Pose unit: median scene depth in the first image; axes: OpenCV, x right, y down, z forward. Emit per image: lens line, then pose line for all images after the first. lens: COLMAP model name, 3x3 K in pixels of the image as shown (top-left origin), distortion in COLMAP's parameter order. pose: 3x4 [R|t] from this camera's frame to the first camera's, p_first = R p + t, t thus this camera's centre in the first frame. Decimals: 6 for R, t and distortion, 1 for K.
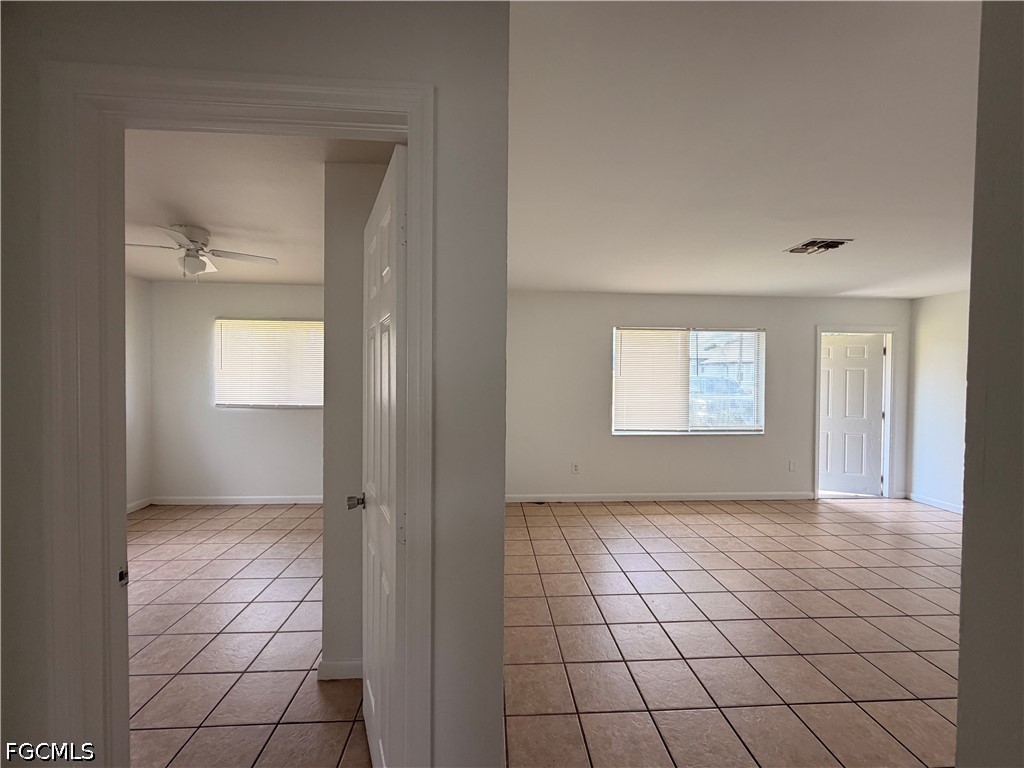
lens RADIAL K [[408.1, 0, 512.0], [0, 408.1, 384.0], [0, 0, 1]] dist [-0.000924, -0.000229]
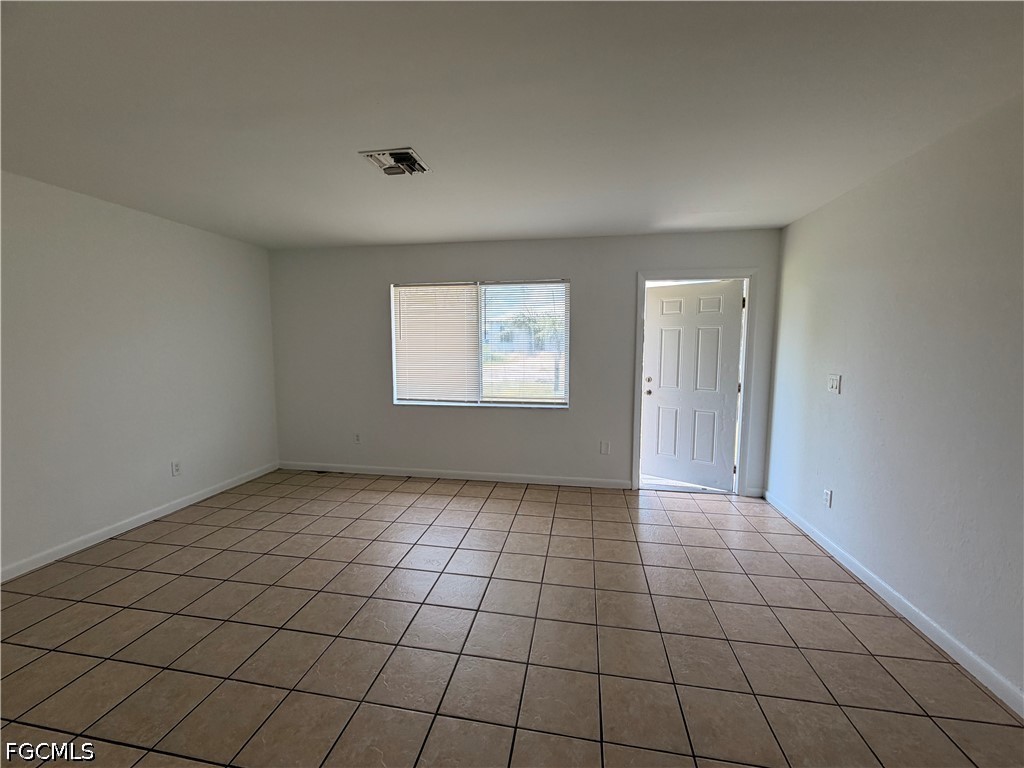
lens RADIAL K [[412.9, 0, 512.0], [0, 412.9, 384.0], [0, 0, 1]] dist [-0.000692, -0.000306]
pose [[0.972898, 0.015926, -0.230686, 0.747867], [0.003759, 0.996404, 0.084643, 0.002404], [0.231204, -0.083216, 0.969340, 0.176735]]
